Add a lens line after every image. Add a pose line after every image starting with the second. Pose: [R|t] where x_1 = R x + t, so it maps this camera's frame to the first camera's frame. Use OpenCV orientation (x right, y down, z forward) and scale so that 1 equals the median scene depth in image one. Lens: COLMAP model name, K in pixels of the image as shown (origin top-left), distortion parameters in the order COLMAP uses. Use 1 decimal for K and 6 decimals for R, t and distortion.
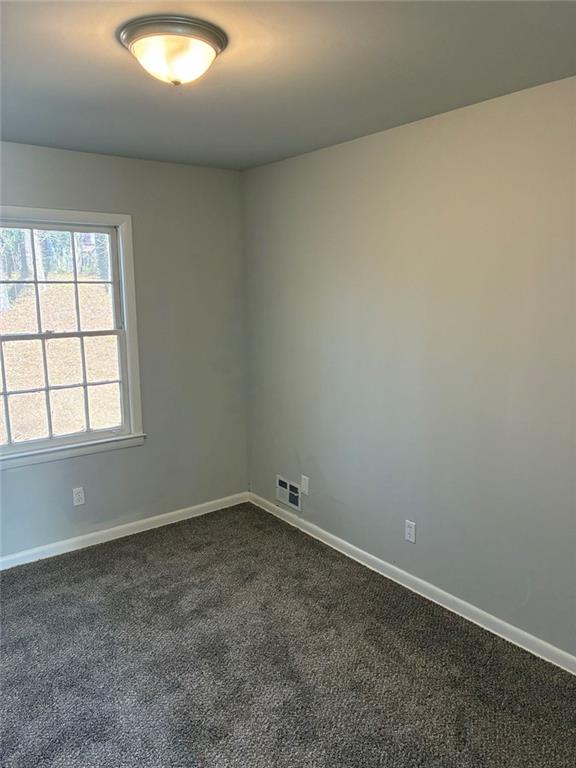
lens RADIAL K [[580.2, 0, 282.5], [0, 580.2, 384.7], [0, 0, 1]] dist [0.054441, -0.058947]
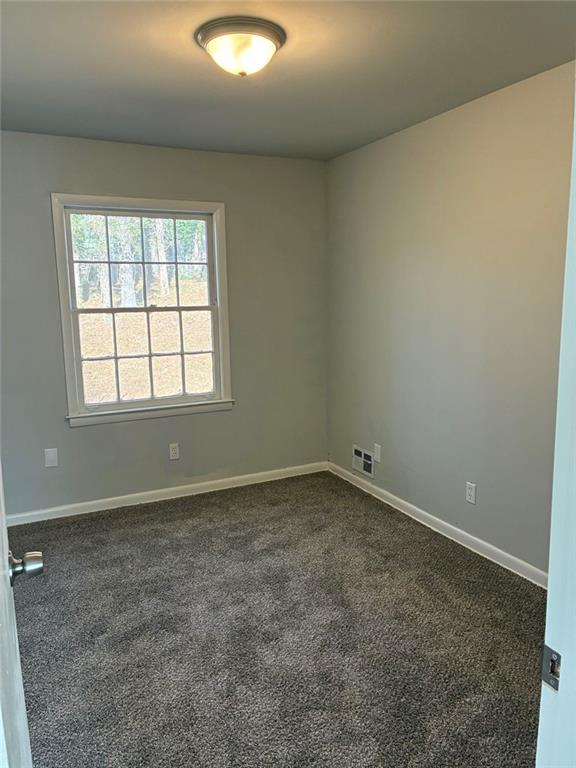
lens RADIAL K [[580.2, 0, 285.7], [0, 580.2, 382.5], [0, 0, 1]] dist [0.054441, -0.058947]
pose [[0.982248, 0.023076, -0.186163, 0.088579], [-0.025758, 0.999596, -0.012003, 0.079439], [0.185811, 0.016585, 0.982445, -0.093439]]
